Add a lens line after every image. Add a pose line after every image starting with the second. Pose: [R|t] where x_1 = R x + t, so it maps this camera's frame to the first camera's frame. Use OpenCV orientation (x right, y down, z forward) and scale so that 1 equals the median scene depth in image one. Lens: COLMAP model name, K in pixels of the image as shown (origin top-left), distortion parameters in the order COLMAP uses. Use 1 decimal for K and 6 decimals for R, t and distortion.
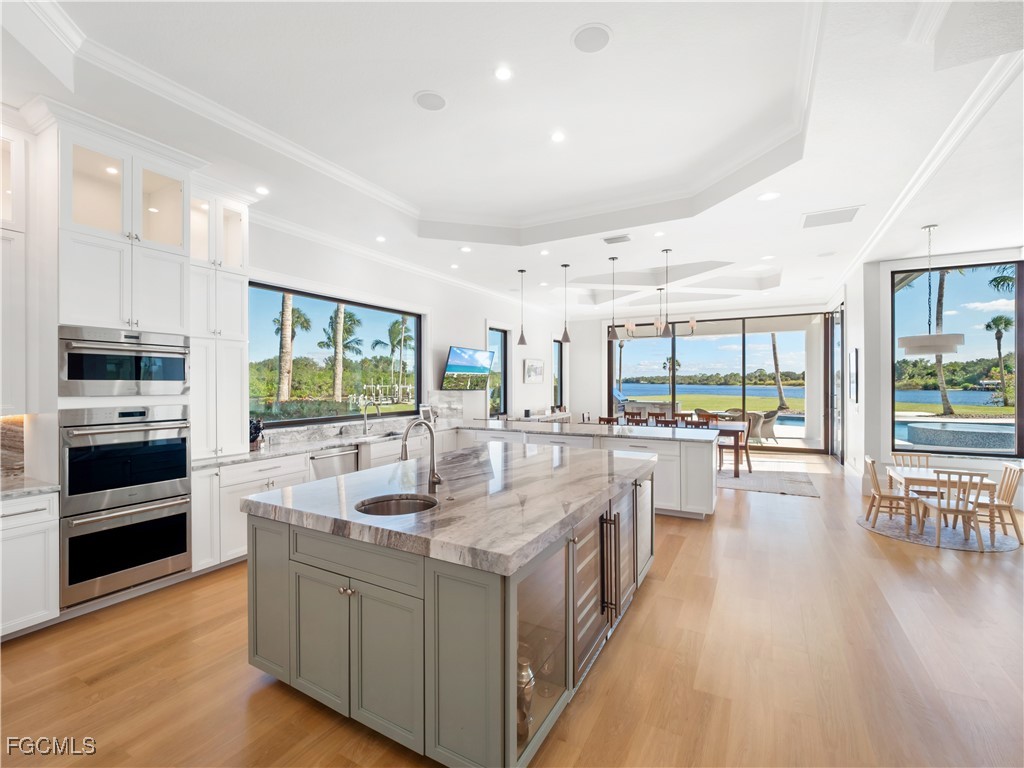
lens RADIAL K [[440.4, 0, 505.5], [0, 440.4, 384.2], [0, 0, 1]] dist [-0.000849, -0.001680]
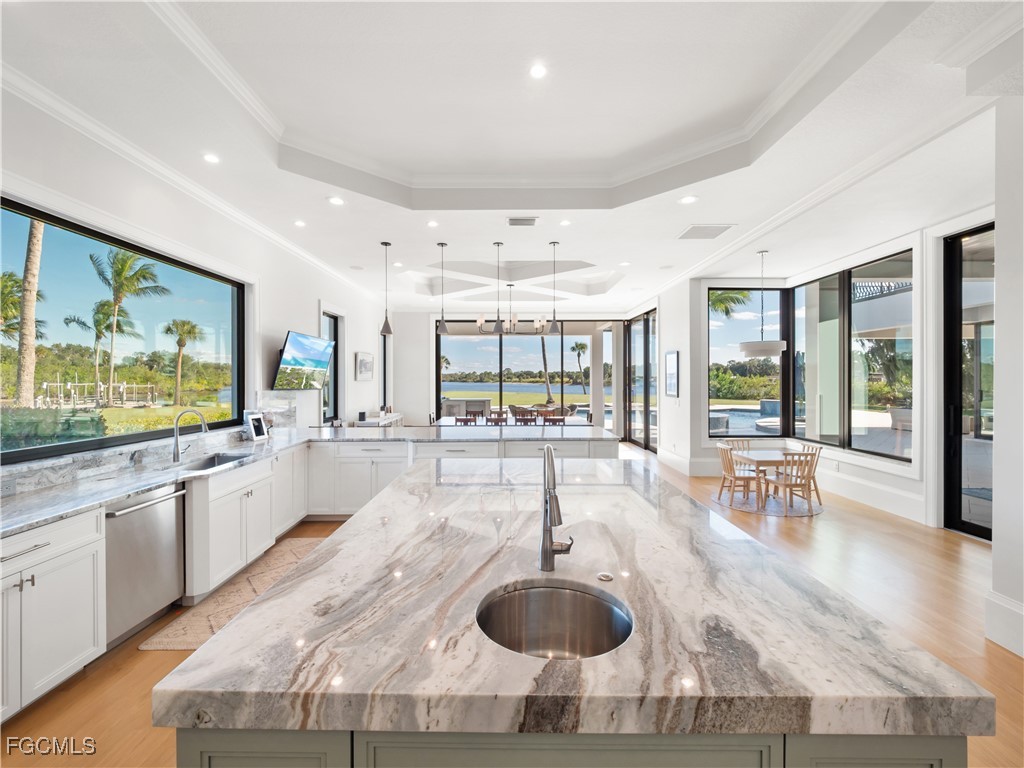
lens RADIAL K [[440.4, 0, 492.5], [0, 440.4, 383.7], [0, 0, 1]] dist [-0.000849, -0.001680]
pose [[0.879802, -0.003008, 0.475331, -0.190312], [0.000422, 0.999985, 0.005546, -0.000885], [-0.475340, -0.004679, 0.879790, 0.195503]]
